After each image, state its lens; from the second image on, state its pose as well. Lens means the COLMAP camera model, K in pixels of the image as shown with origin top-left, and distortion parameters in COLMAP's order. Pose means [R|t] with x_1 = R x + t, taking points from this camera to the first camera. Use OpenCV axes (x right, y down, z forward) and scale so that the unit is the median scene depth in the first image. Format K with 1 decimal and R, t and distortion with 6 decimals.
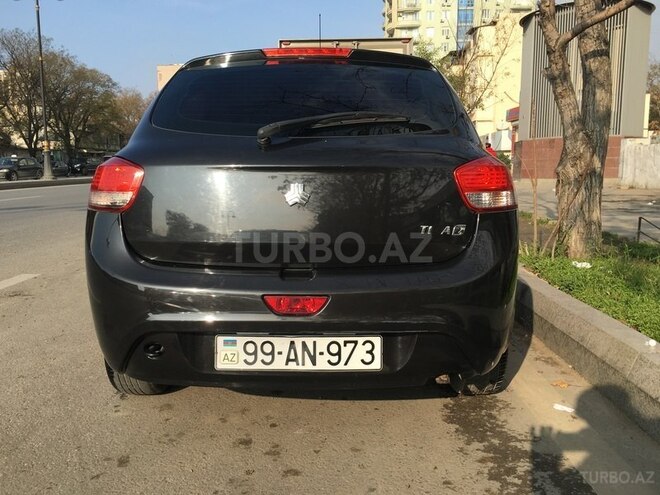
lens RADIAL K [[557.5, 0, 333.1], [0, 557.5, 248.2], [0, 0, 1]] dist [0.045419, -0.033508]
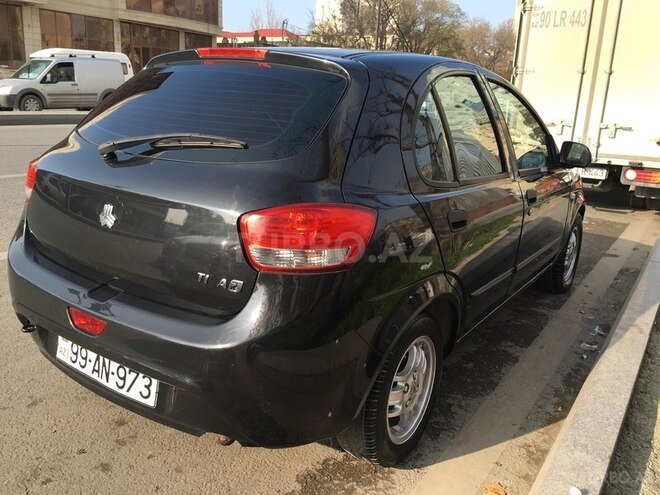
lens RADIAL K [[557.5, 0, 330.0], [0, 557.5, 246.1], [0, 0, 1]] dist [0.045419, -0.033508]
pose [[0.830473, 0.192266, -0.522827, 0.797108], [-0.132305, 0.979771, 0.150147, -0.245548], [0.541119, -0.055521, 0.839111, 0.360447]]
